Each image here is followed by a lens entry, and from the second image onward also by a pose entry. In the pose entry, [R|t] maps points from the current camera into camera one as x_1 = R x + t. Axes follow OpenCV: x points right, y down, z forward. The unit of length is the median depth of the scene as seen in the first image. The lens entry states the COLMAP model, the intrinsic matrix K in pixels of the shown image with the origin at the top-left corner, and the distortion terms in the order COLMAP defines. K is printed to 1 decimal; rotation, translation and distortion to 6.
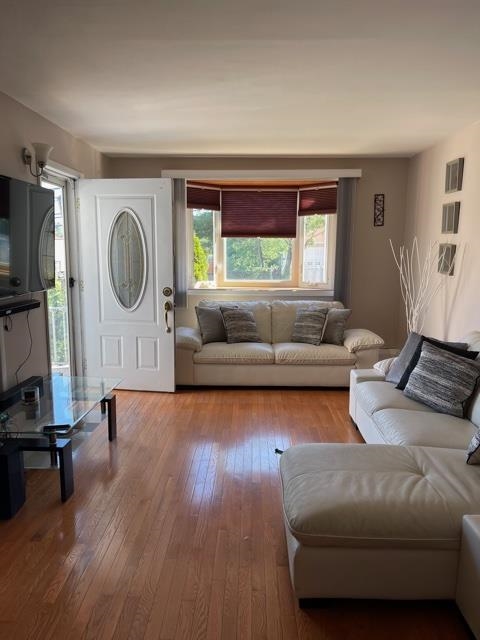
lens RADIAL K [[488.9, 0, 238.3], [0, 488.9, 315.6], [0, 0, 1]] dist [0.049489, -0.029521]
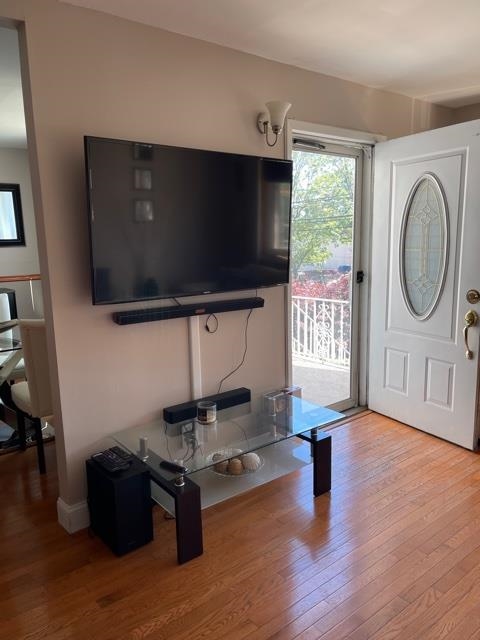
lens RADIAL K [[488.9, 0, 234.8], [0, 488.9, 319.1], [0, 0, 1]] dist [0.049489, -0.029521]
pose [[0.644291, 0.105937, -0.757408, 0.149066], [-0.081005, 0.994242, 0.070155, -0.038978], [0.760479, 0.016154, 0.649162, 0.331973]]
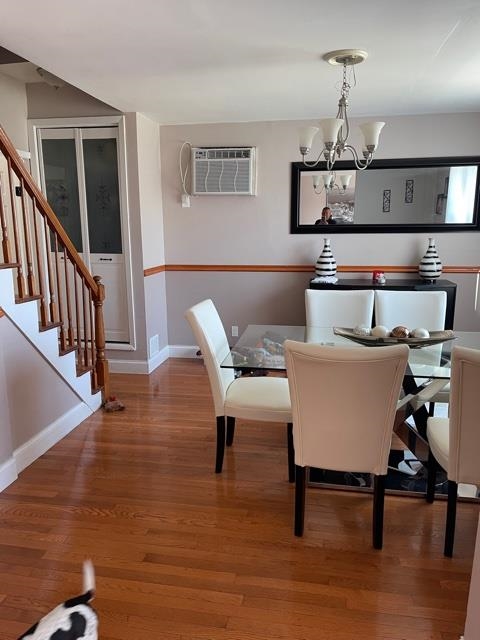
lens RADIAL K [[488.9, 0, 241.1], [0, 488.9, 320.6], [0, 0, 1]] dist [0.049489, -0.029521]
pose [[-0.137675, 0.192042, -0.971682, -0.042569], [-0.142624, 0.966956, 0.211316, -0.059812], [0.980155, 0.167678, -0.105736, 0.384492]]
